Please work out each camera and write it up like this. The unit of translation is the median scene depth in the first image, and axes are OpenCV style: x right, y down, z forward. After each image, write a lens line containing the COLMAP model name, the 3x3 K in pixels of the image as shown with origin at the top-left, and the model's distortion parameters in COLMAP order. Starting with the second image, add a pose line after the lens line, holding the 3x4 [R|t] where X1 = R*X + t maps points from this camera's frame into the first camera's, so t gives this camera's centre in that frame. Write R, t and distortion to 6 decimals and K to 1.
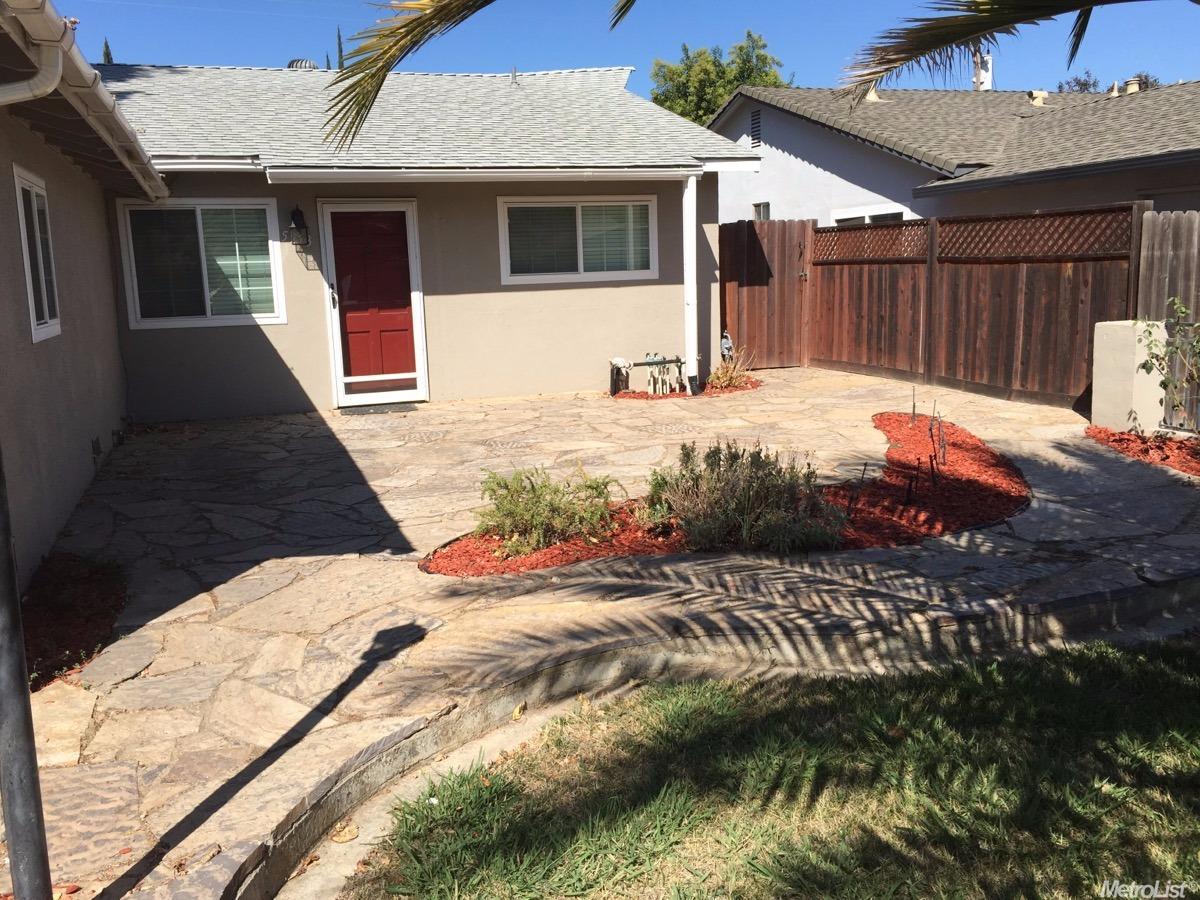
lens RADIAL K [[1031.0, 0, 596.1], [0, 1031.0, 454.0], [0, 0, 1]] dist [0.086121, -0.096848]
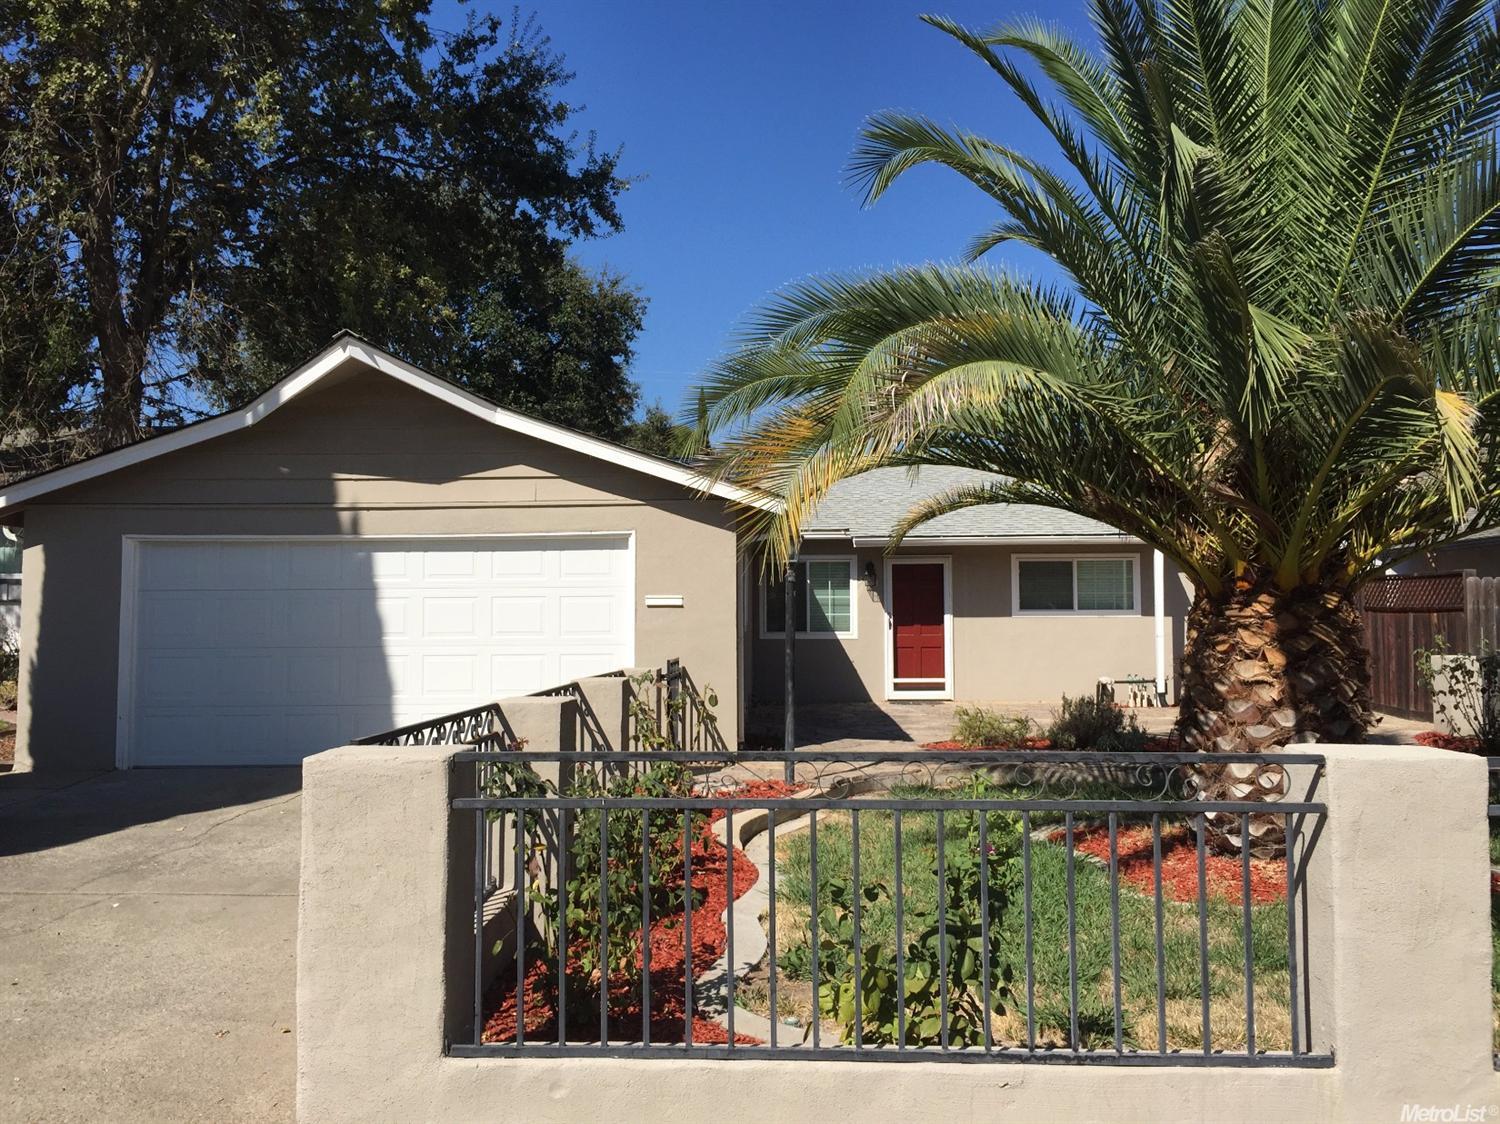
lens RADIAL K [[1288.8, 0, 747.2], [0, 1288.8, 561.7], [0, 0, 1]] dist [0.086121, -0.096848]
pose [[0.934330, 0.013695, -0.356146, 0.195095], [-0.089625, 0.976179, -0.197590, 0.136897], [0.344956, 0.216533, 0.913301, -0.709336]]
